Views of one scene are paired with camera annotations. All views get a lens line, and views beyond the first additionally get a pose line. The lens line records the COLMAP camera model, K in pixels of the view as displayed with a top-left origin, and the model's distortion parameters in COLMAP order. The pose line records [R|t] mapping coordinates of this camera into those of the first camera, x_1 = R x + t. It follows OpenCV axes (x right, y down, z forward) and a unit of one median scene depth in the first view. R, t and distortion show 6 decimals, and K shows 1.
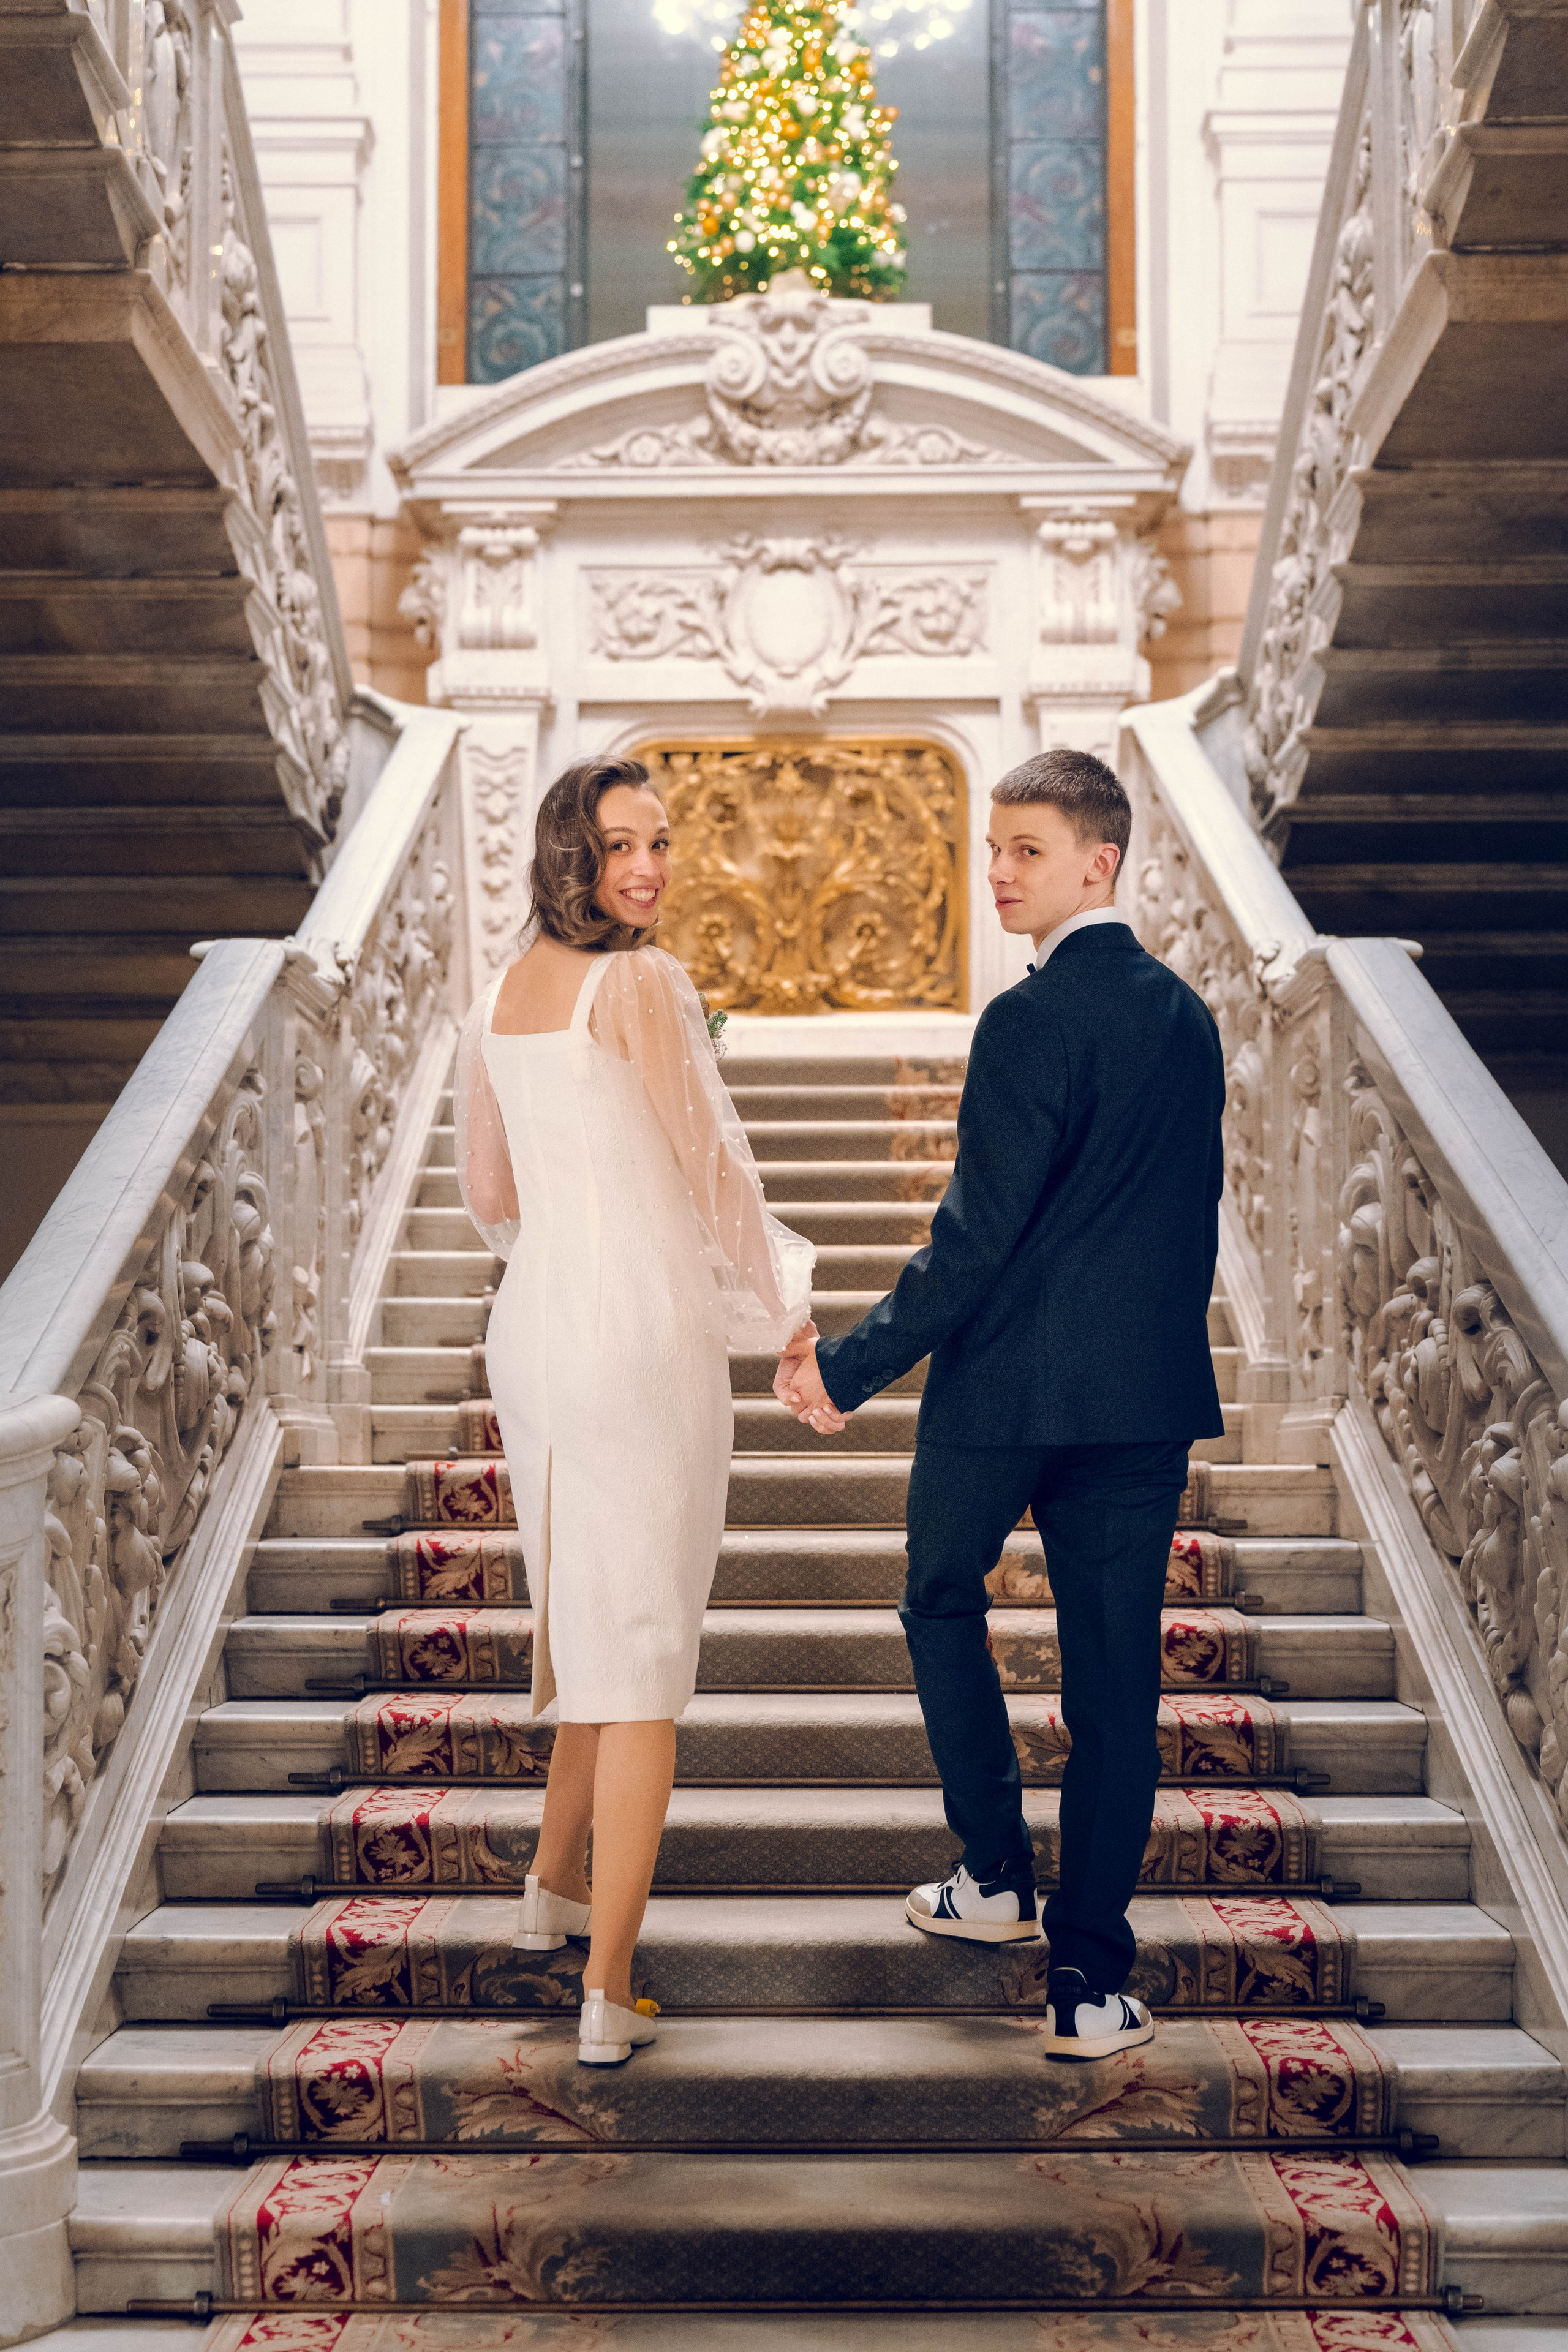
lens RADIAL K [[3812.8, 0, 784.0], [0, 3812.8, 1176.0], [0, 0, 1]] dist [0.151965, 0.068877]
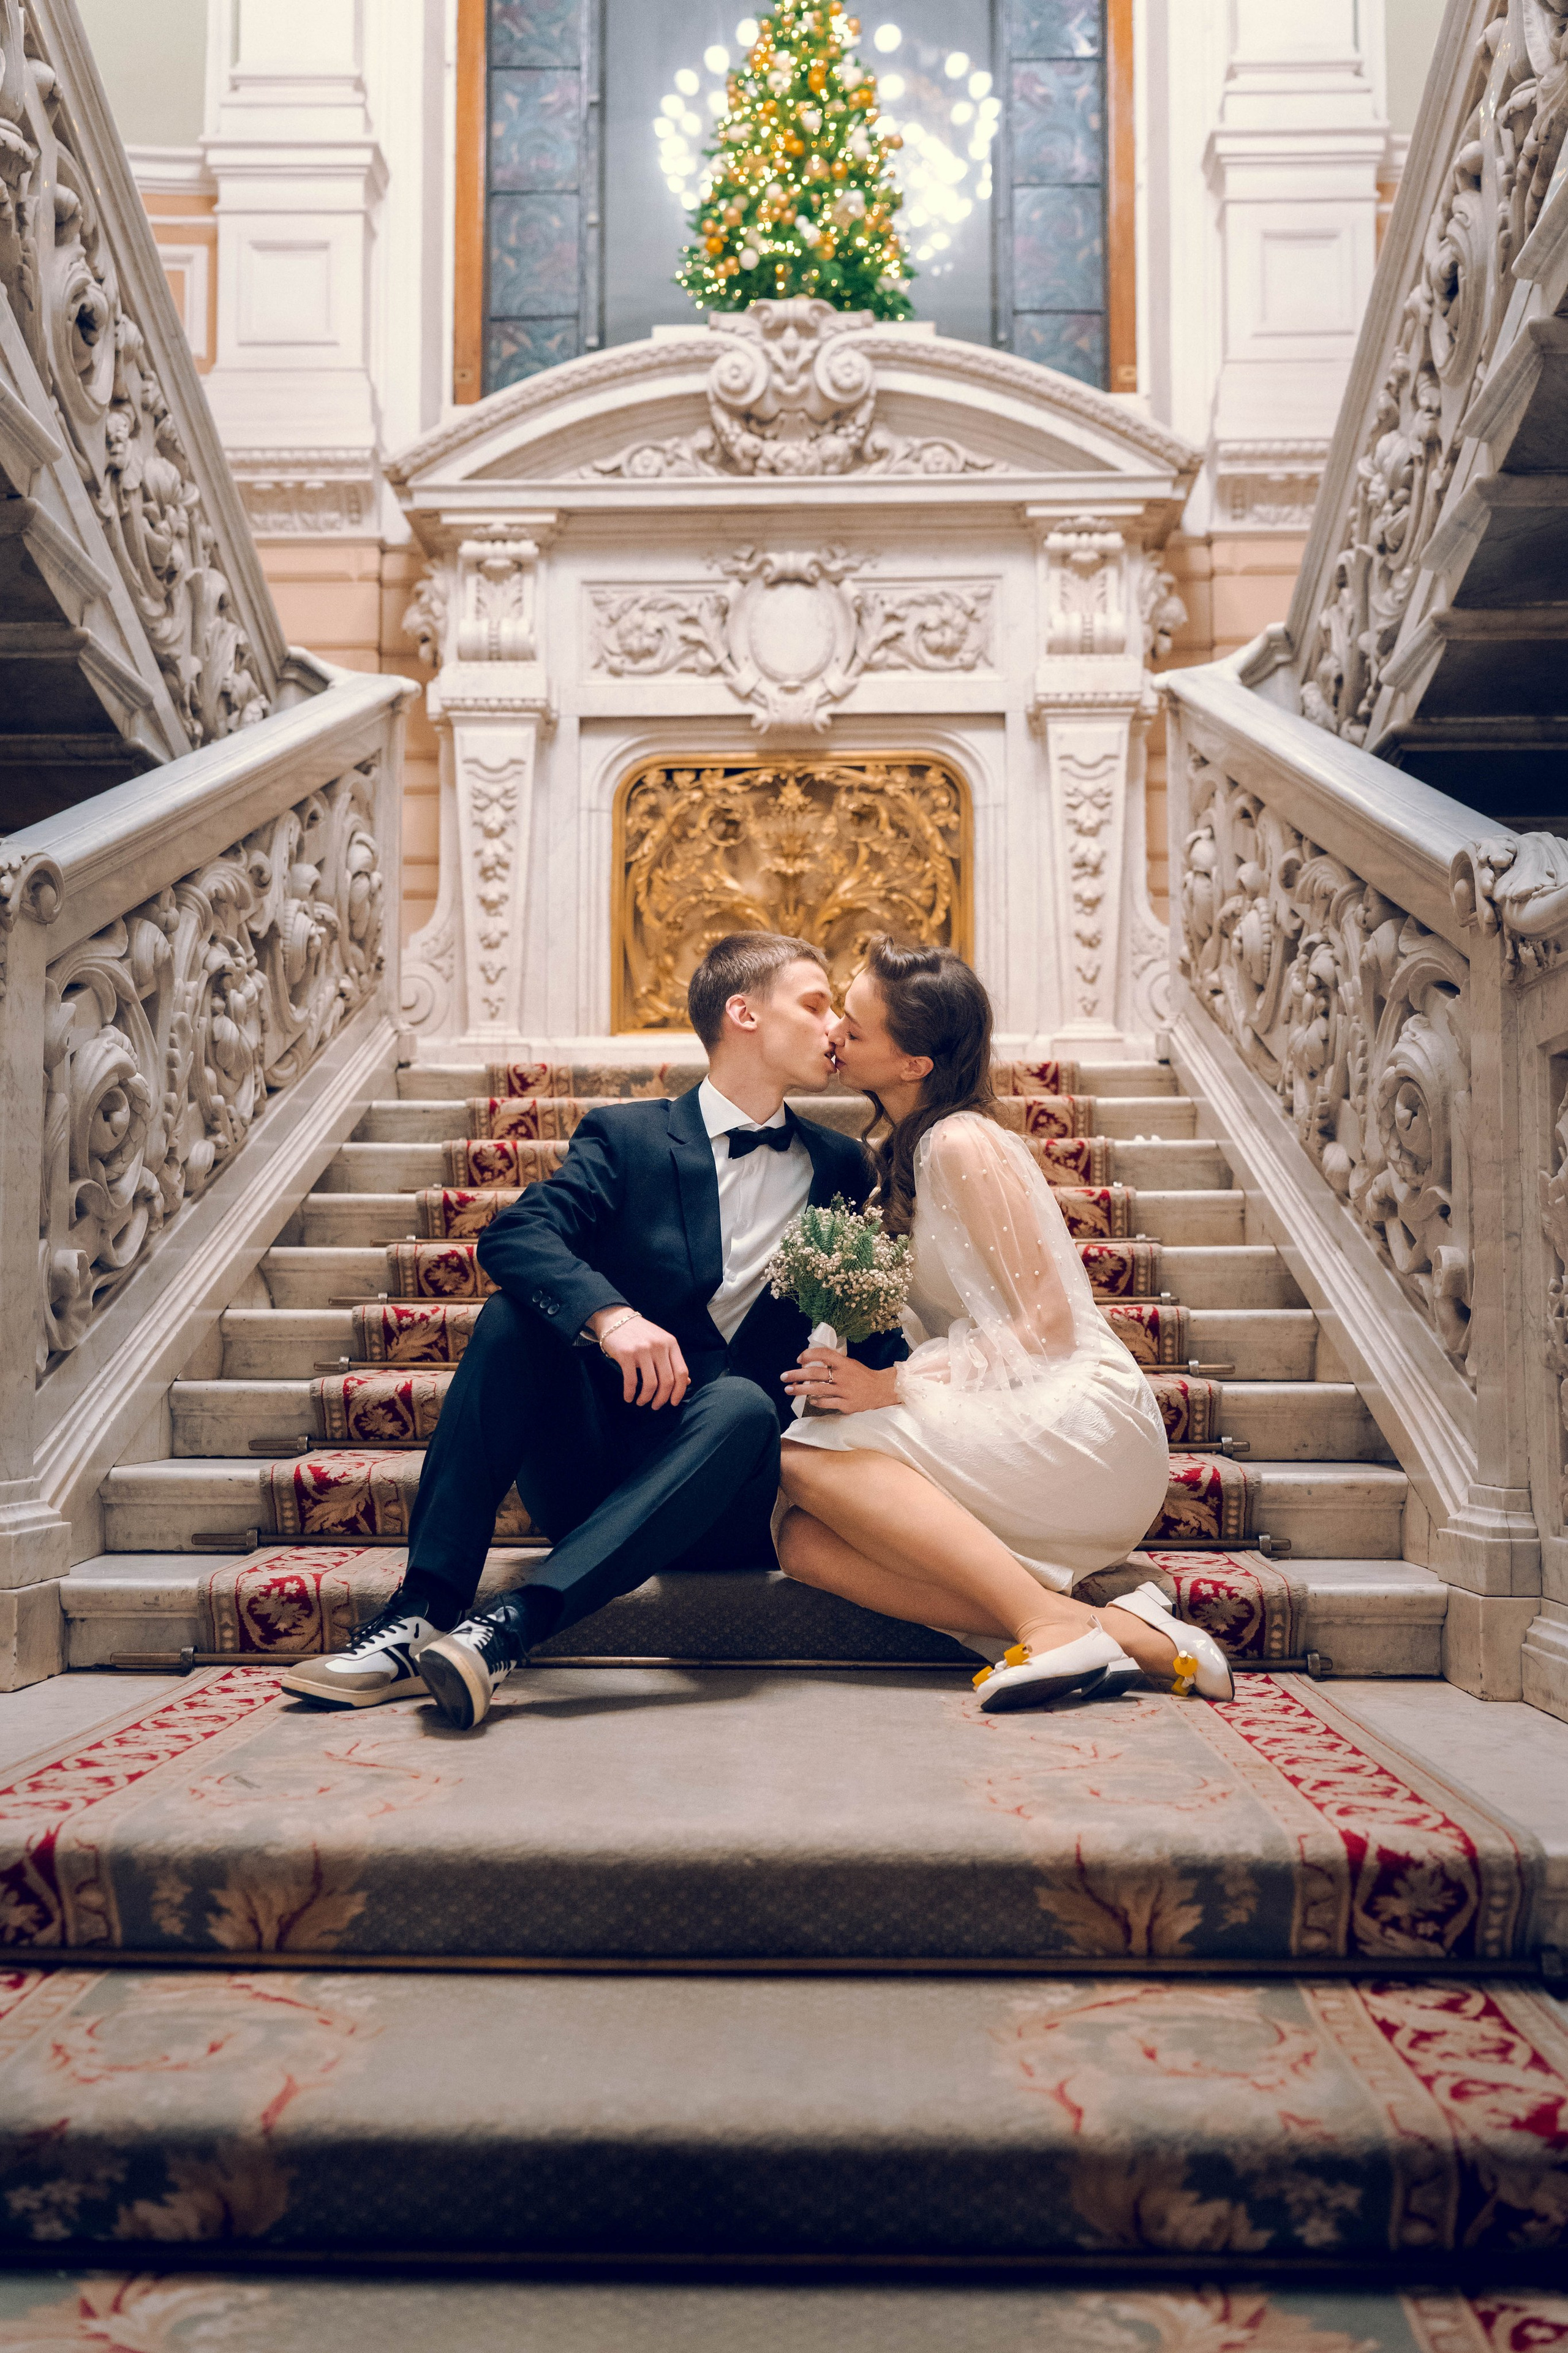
lens RADIAL K [[2441.6, 0, 784.0], [0, 2441.6, 1176.5], [0, 0, 1]] dist [0.061360, -0.005189]
pose [[0.999802, 0.001468, -0.019831, 0.012006], [-0.001506, 0.999997, -0.001921, -0.003637], [0.019828, 0.001950, 0.999802, 0.365413]]
